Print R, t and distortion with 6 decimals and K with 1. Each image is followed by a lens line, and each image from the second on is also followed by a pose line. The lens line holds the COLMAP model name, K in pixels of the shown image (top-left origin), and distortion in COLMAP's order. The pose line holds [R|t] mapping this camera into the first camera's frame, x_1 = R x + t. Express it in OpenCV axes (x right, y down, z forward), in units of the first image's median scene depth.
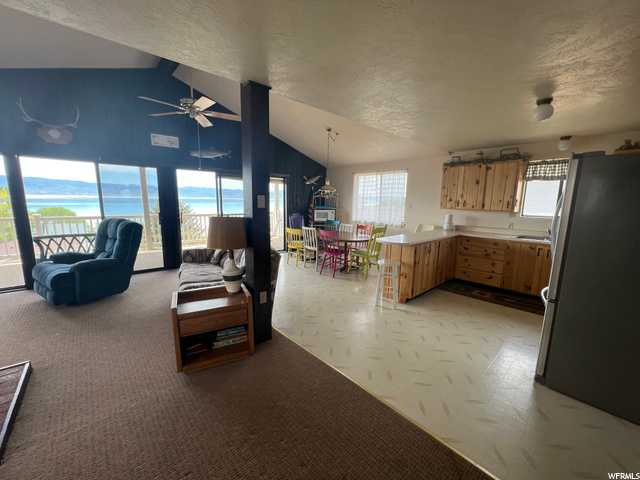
lens RADIAL K [[257.2, 0, 320.0], [0, 257.2, 240.0], [0, 0, 1]] dist [-0.001396, 0.000255]
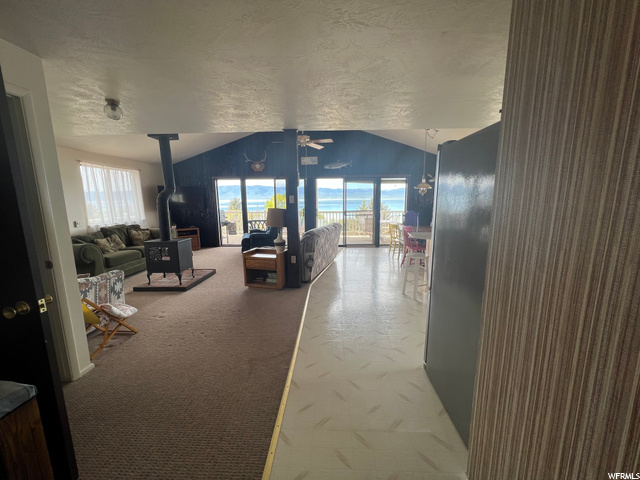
lens RADIAL K [[257.2, 0, 320.0], [0, 257.2, 240.0], [0, 0, 1]] dist [-0.001396, 0.000255]
pose [[0.718478, 0.088455, -0.689902, 0.576147], [-0.089010, 0.995418, 0.034930, 0.018845], [0.689831, 0.036311, 0.723060, -0.026791]]
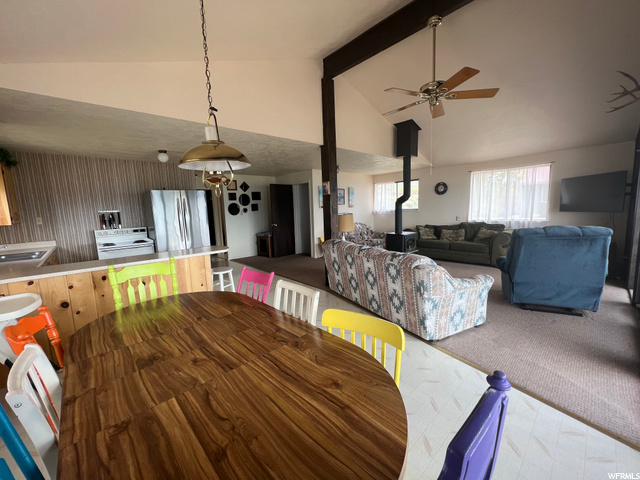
lens RADIAL K [[257.2, 0, 320.0], [0, 257.2, 240.0], [0, 0, 1]] dist [-0.001396, 0.000255]
pose [[-0.999518, 0.022450, -0.021448, -0.065486], [0.015606, 0.960440, 0.278048, -0.239823], [0.026842, 0.277579, -0.960328, 1.579408]]
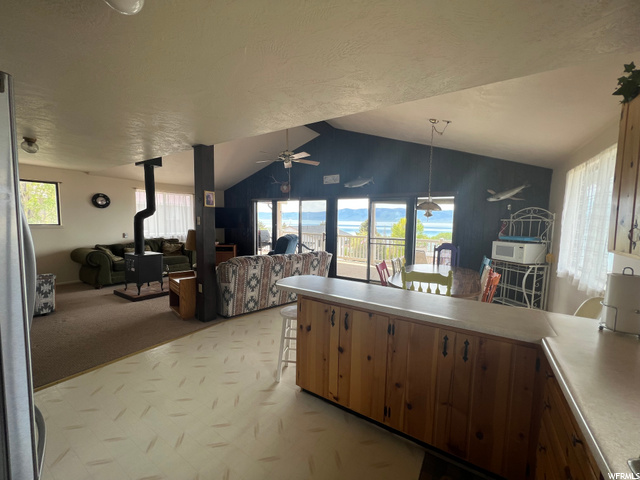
lens RADIAL K [[257.2, 0, 320.0], [0, 257.2, 240.0], [0, 0, 1]] dist [-0.001396, 0.000255]
pose [[0.274231, 0.062401, -0.959637, 0.756304], [-0.165582, 0.986053, 0.016801, -0.098704], [0.947301, 0.154292, 0.280739, 0.690998]]
